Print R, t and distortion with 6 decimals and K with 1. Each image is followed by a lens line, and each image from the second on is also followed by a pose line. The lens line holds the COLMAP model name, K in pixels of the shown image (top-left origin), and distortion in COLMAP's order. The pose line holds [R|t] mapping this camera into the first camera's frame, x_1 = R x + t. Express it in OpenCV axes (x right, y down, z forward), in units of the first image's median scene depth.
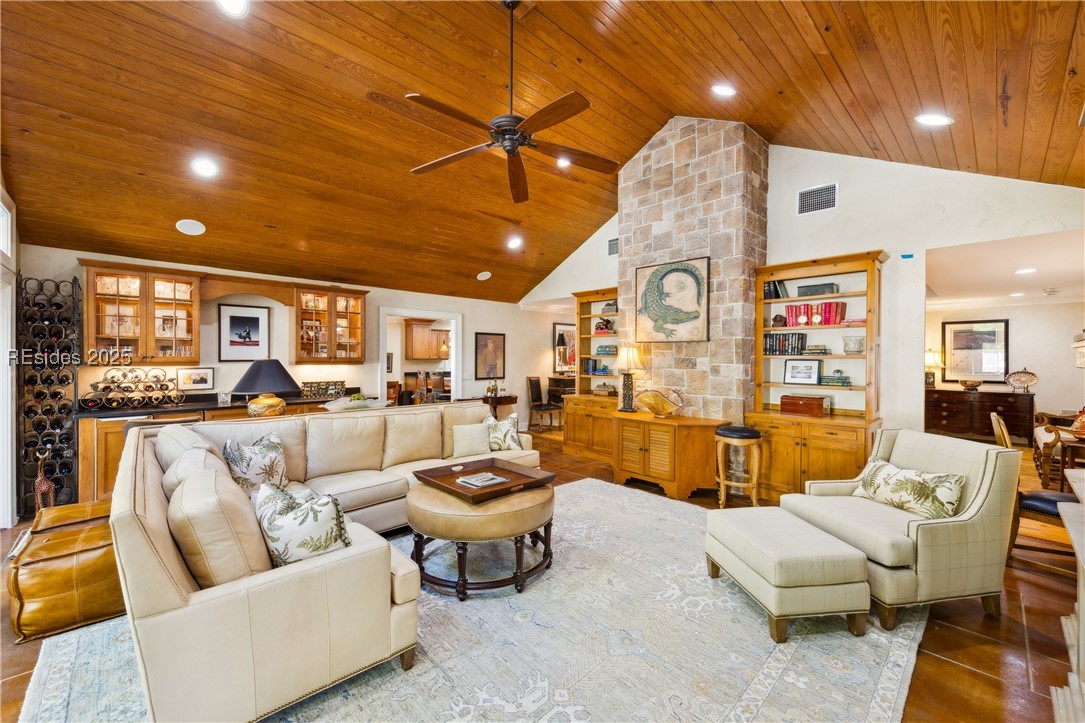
lens RADIAL K [[431.5, 0, 540.3], [0, 431.5, 358.8], [0, 0, 1]] dist [0.007033, -0.000079]
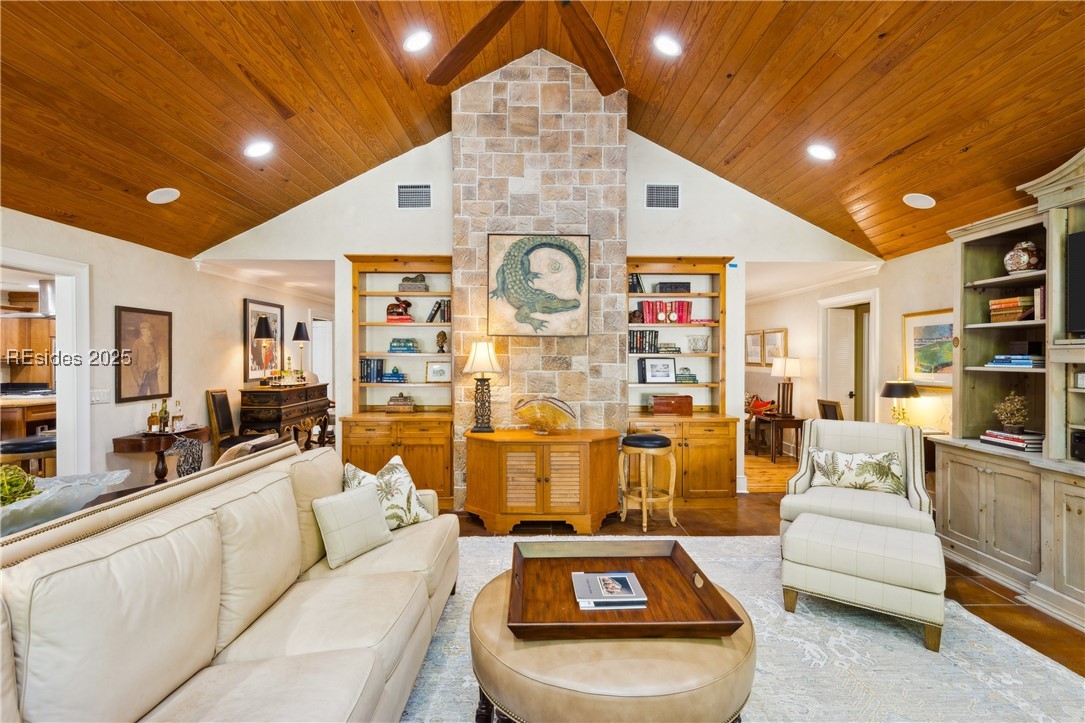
lens RADIAL K [[514.0, 0, 538.6], [0, 514.0, 358.0], [0, 0, 1]] dist [0.005854, -0.000961]
pose [[0.680130, -0.005836, 0.733068, -0.387593], [0.004532, 0.999983, 0.003757, -0.002975], [-0.733078, 0.000767, 0.680144, 0.376447]]
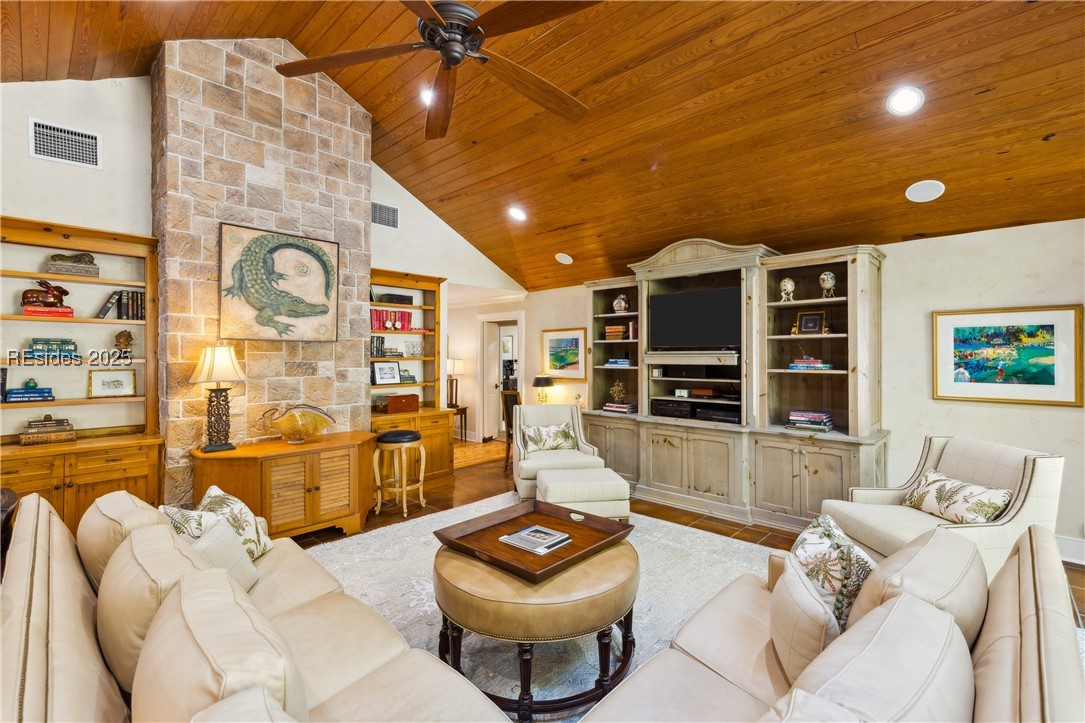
lens RADIAL K [[481.7, 0, 546.4], [0, 481.7, 350.4], [0, 0, 1]] dist [0.003674, 0.000084]
pose [[-0.059293, 0.003626, 0.998234, -0.557795], [0.003821, 0.999987, -0.003405, -0.018289], [-0.998233, 0.003613, -0.059306, 0.612591]]
